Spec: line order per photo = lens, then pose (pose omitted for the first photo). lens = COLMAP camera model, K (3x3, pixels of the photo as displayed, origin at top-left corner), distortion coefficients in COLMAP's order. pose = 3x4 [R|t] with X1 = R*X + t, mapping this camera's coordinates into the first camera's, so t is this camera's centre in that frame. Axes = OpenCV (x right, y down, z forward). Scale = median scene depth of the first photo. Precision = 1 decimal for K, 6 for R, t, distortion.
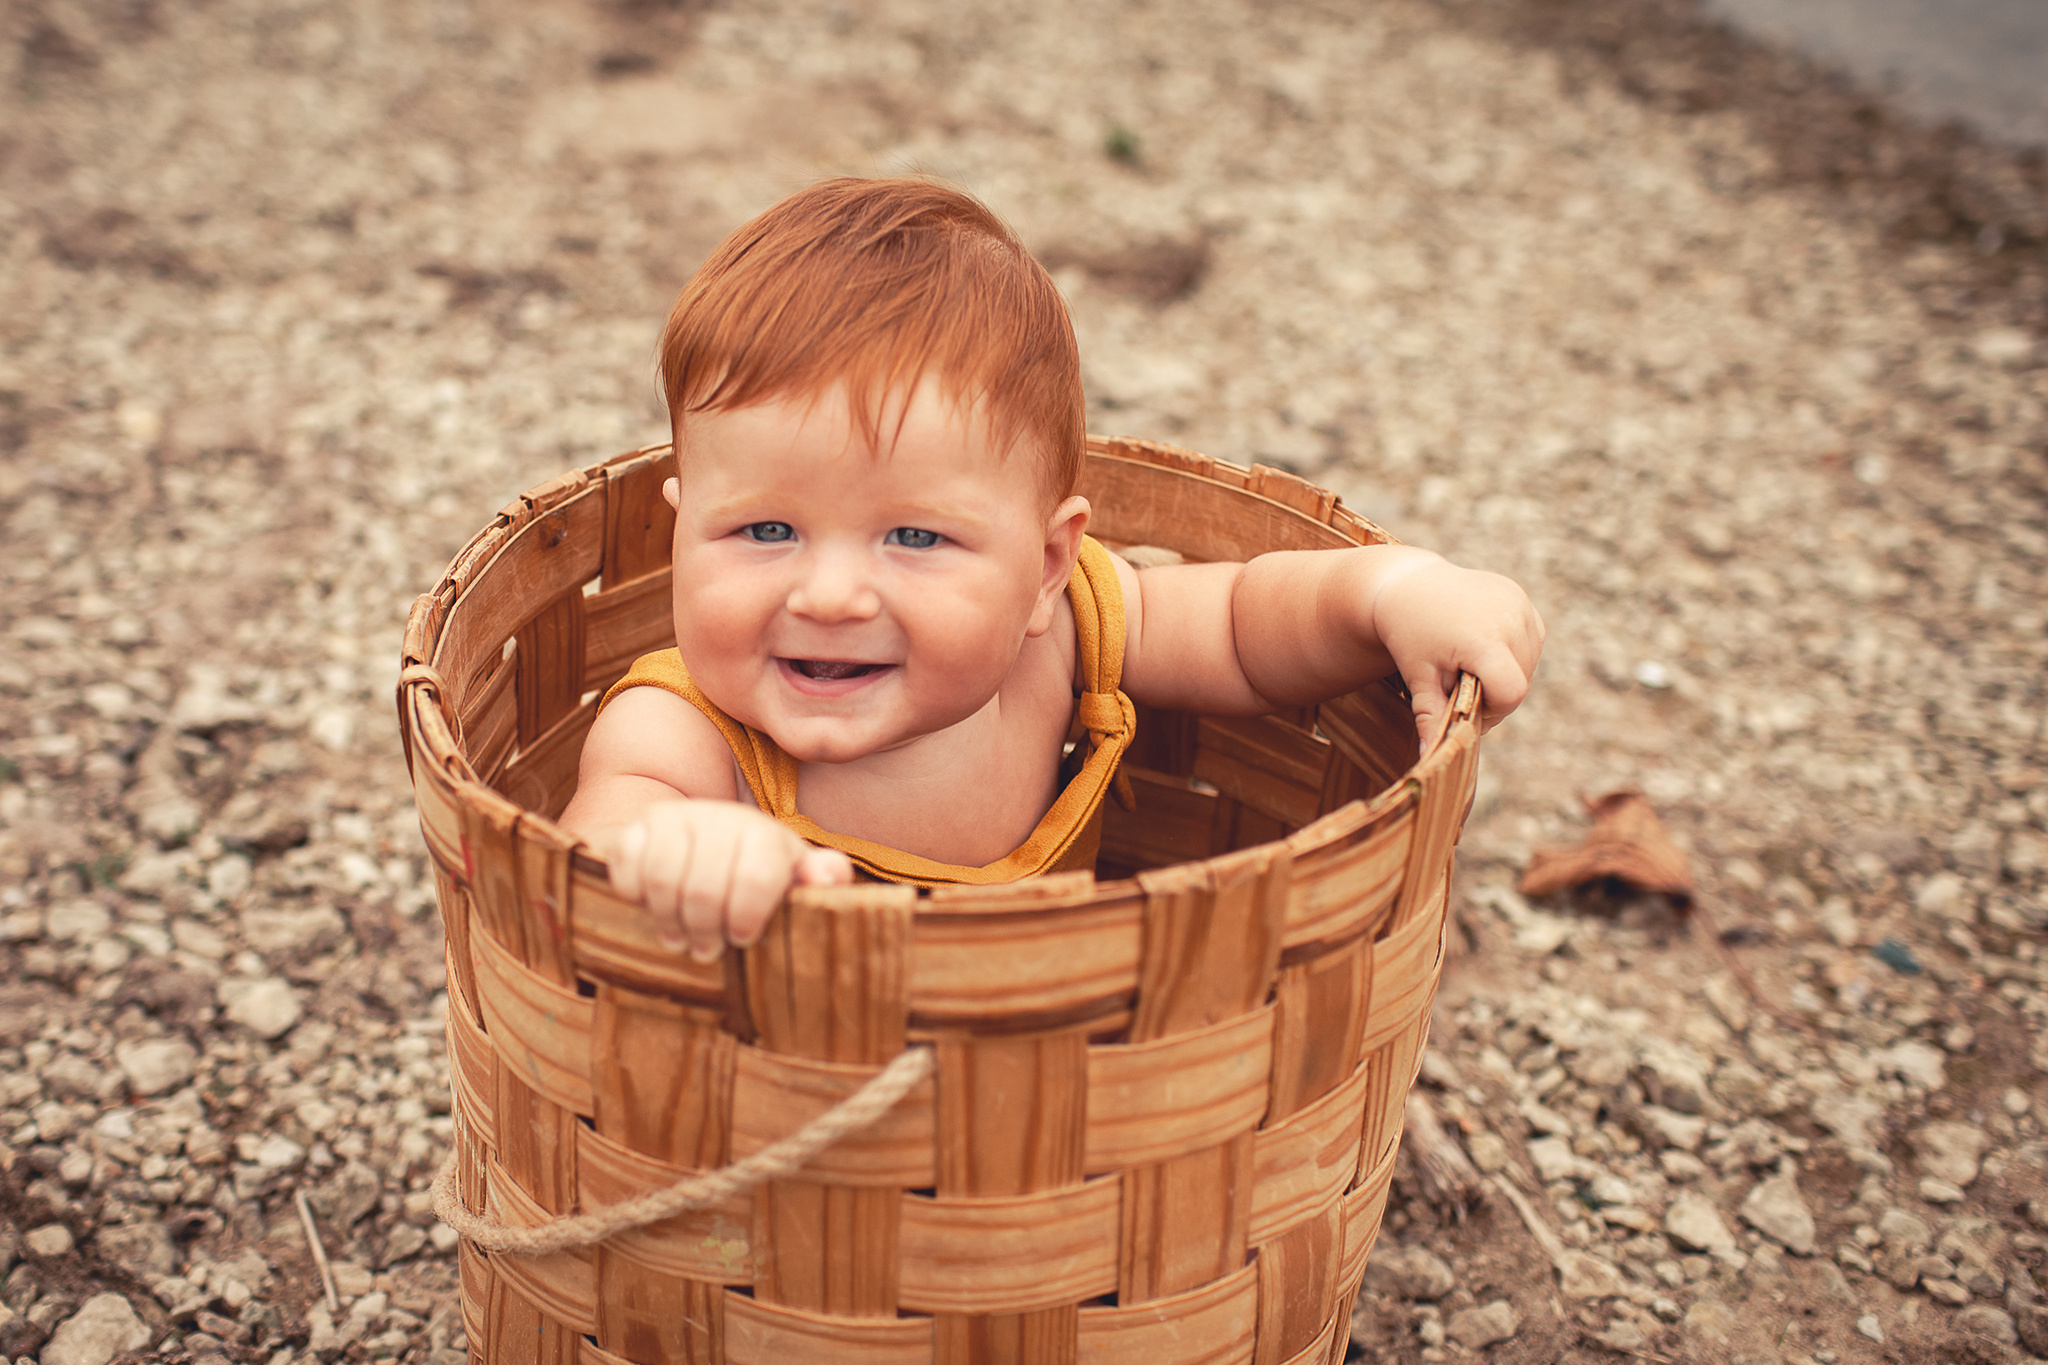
lens RADIAL K [[2006.9, 0, 1024.0], [0, 2006.9, 682.5], [0, 0, 1]] dist [-0.094180, 0.086463]
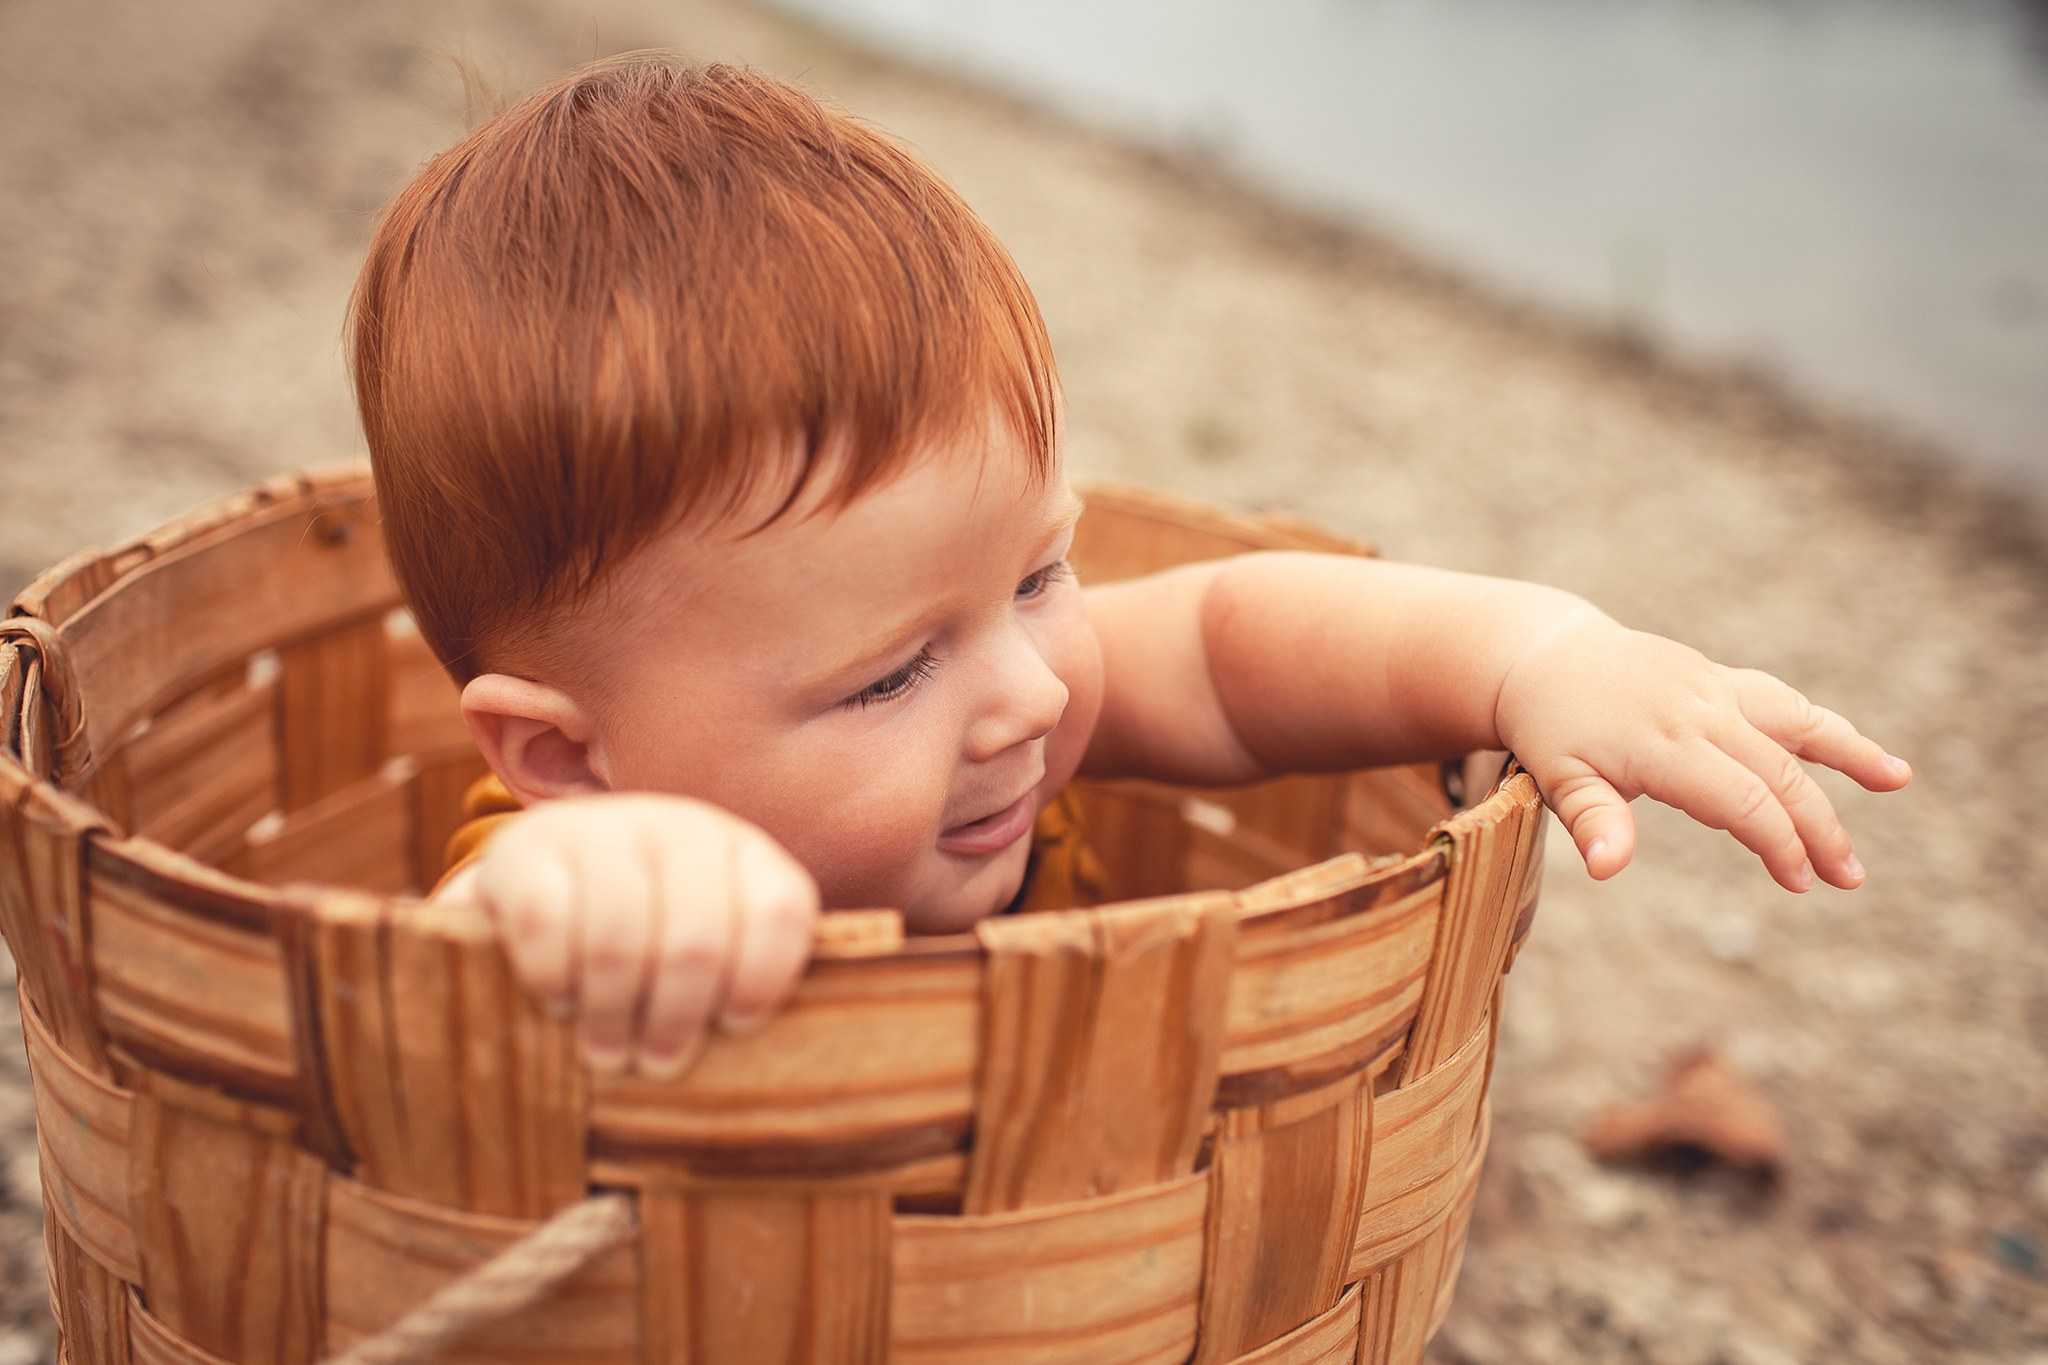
lens RADIAL K [[1917.6, 0, 1097.5], [0, 1917.6, 774.2], [0, 0, 1]] dist [-0.011985, -0.104843]
pose [[0.998234, 0.059016, -0.006751, 0.087570], [-0.059398, 0.992874, -0.103311, 0.101669], [0.000606, 0.103530, 0.994626, 0.388859]]
